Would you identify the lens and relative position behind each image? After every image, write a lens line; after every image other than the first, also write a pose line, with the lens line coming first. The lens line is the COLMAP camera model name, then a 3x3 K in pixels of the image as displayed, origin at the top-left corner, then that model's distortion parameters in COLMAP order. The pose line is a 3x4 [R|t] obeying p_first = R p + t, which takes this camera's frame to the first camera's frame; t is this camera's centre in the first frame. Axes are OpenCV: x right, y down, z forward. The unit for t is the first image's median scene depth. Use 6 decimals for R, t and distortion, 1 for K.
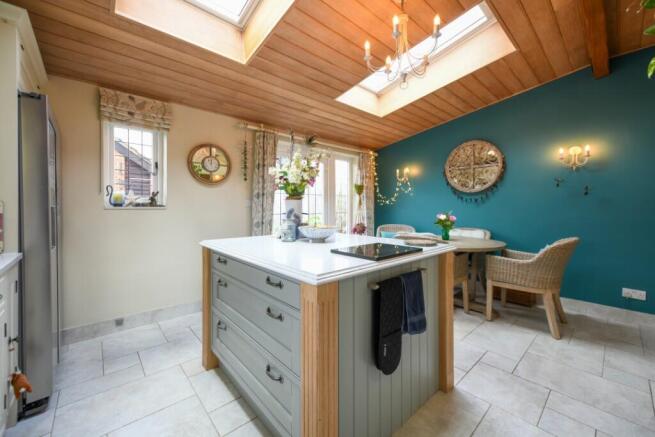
lens RADIAL K [[256.9, 0, 329.0], [0, 256.9, 210.7], [0, 0, 1]] dist [-0.000277, -0.000158]
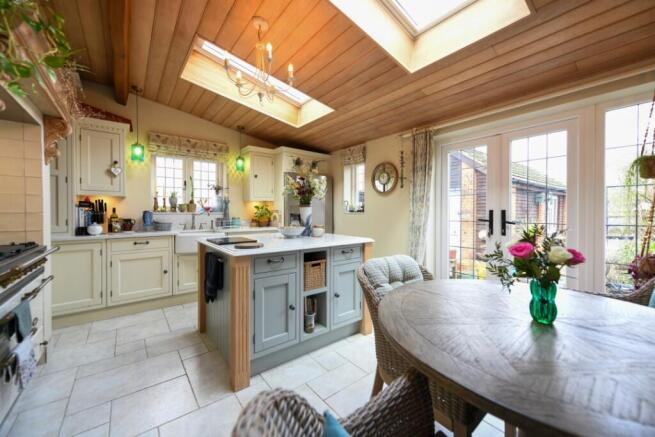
lens RADIAL K [[258.8, 0, 327.5], [0, 258.8, 218.5], [0, 0, 1]] dist [0.000968, 0.000038]
pose [[-0.052339, 0.032138, -0.998112, 0.784432], [0.011043, 0.999440, 0.031602, -0.030851], [0.998568, -0.009368, -0.052664, 0.764203]]
